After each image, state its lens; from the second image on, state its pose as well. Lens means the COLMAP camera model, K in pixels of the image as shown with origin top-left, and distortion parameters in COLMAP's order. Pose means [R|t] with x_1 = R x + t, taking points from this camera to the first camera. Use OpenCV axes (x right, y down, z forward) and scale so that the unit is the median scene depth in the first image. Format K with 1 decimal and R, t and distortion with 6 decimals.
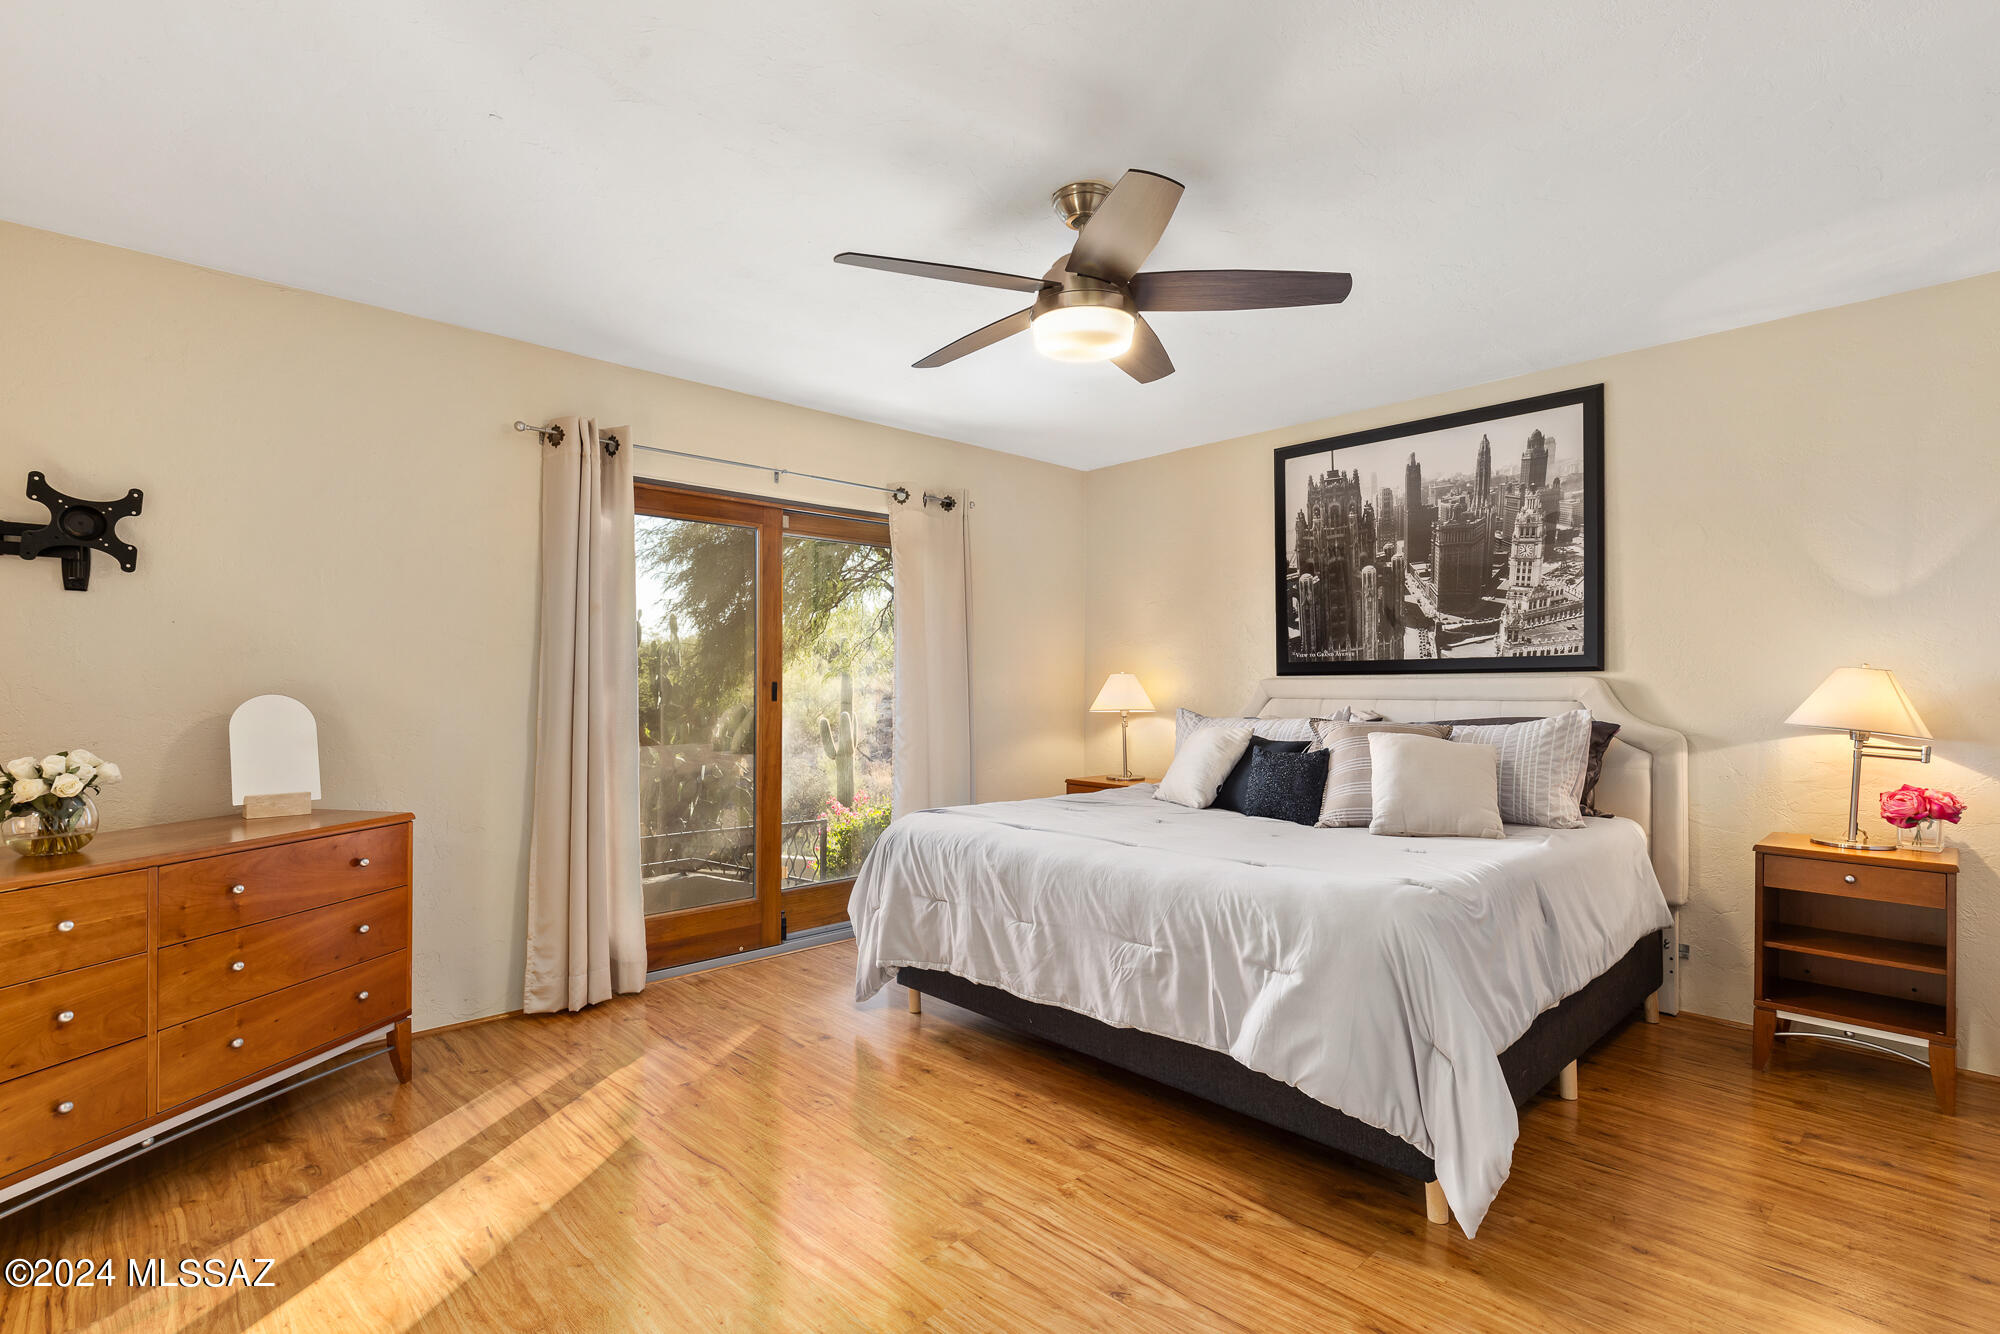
lens RADIAL K [[954.2, 0, 1002.8], [0, 954.2, 678.5], [0, 0, 1]] dist [0.002208, -0.000413]
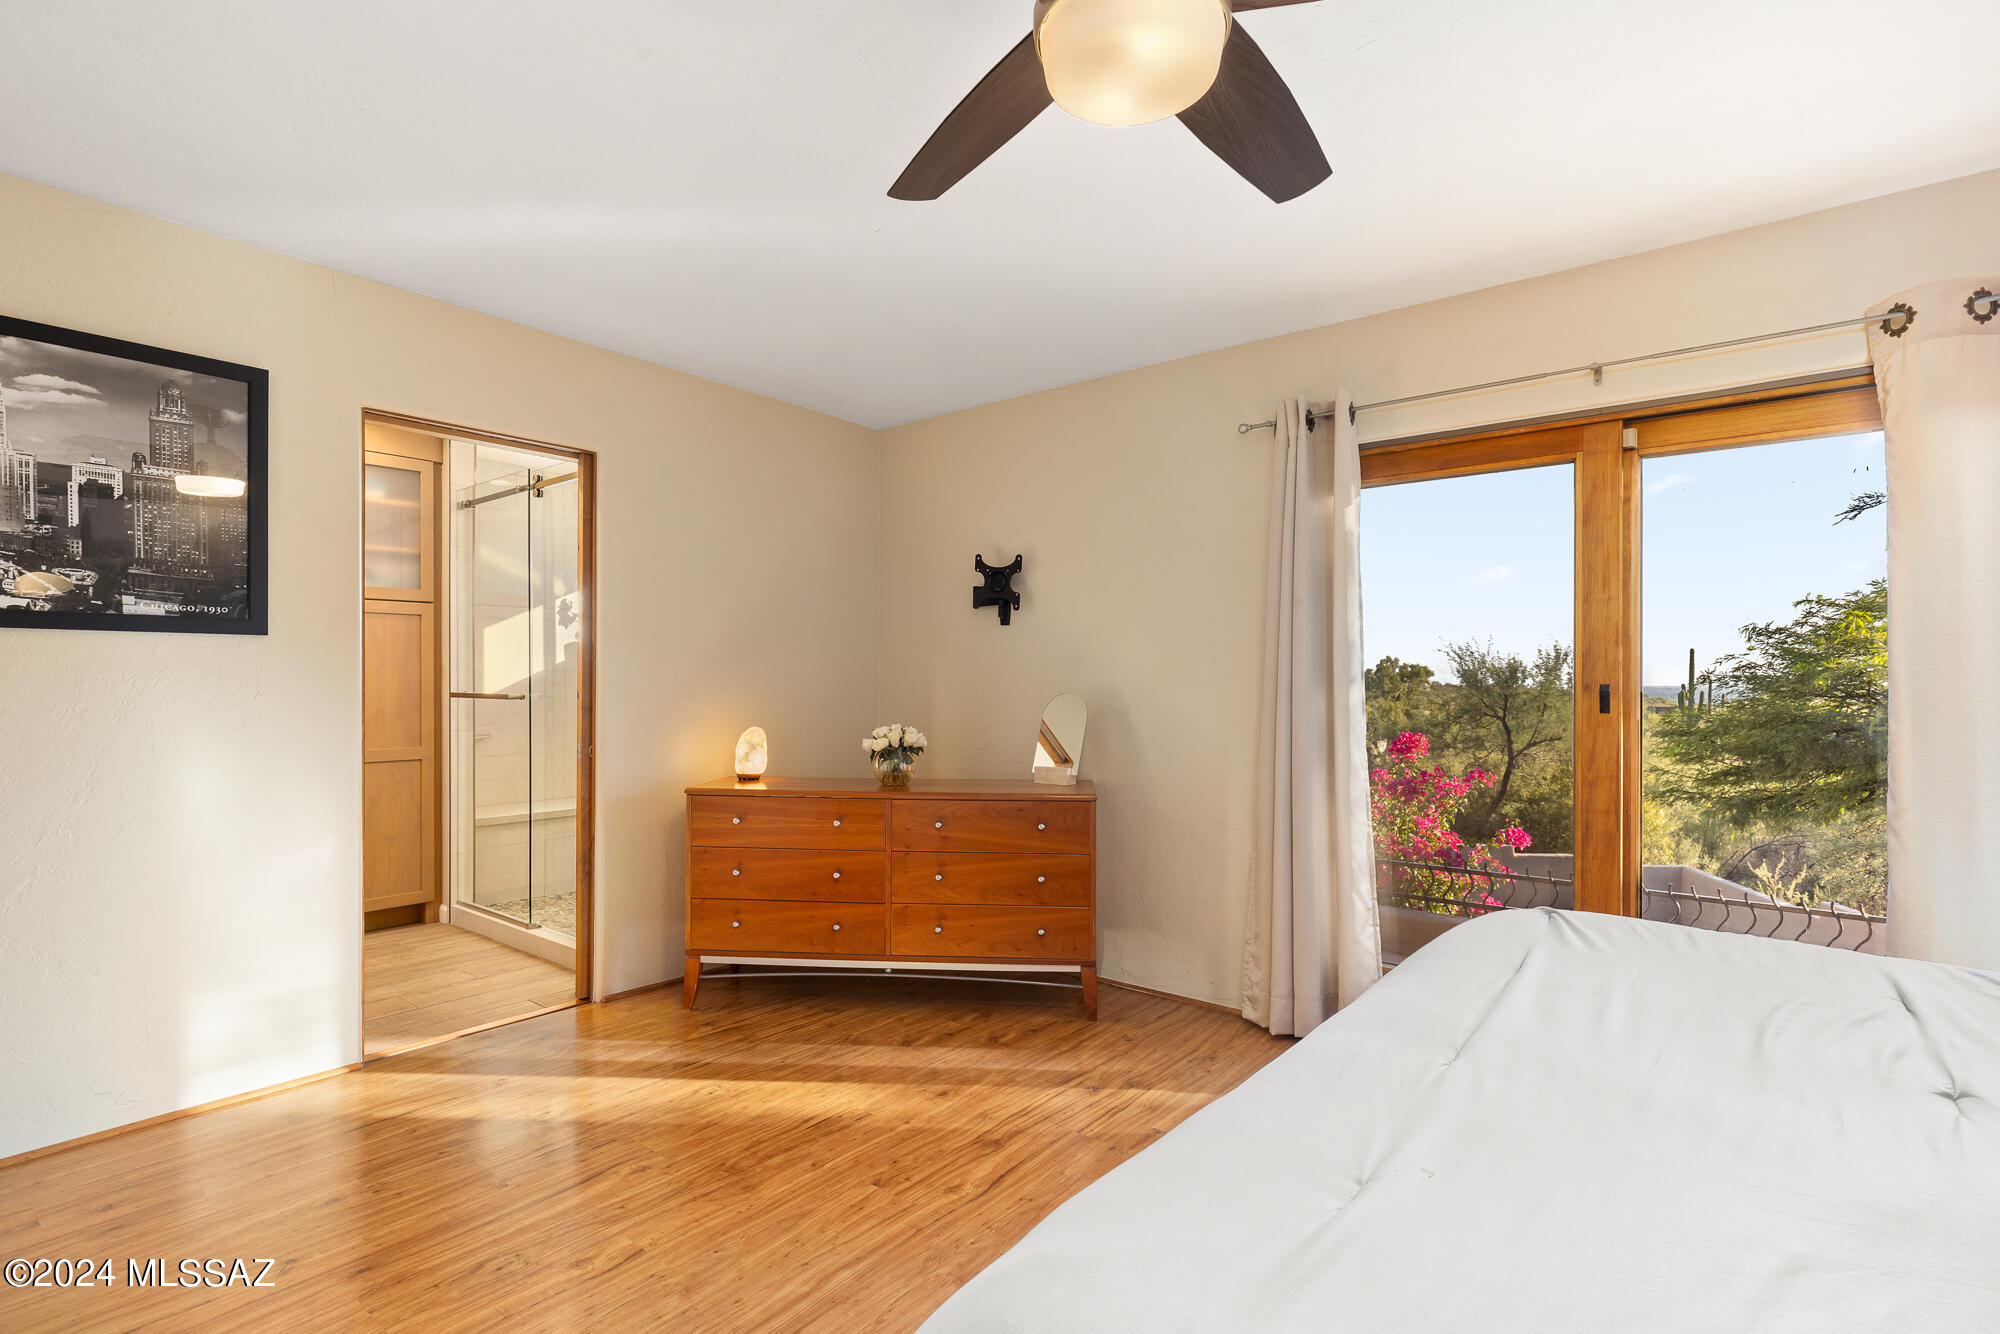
lens RADIAL K [[954.2, 0, 1002.8], [0, 954.2, 678.5], [0, 0, 1]] dist [0.002208, -0.000413]
pose [[0.132105, -0.004203, -0.991227, 0.585484], [0.001880, 0.999990, -0.003990, 0.001580], [0.991234, -0.001336, 0.132111, 0.796494]]
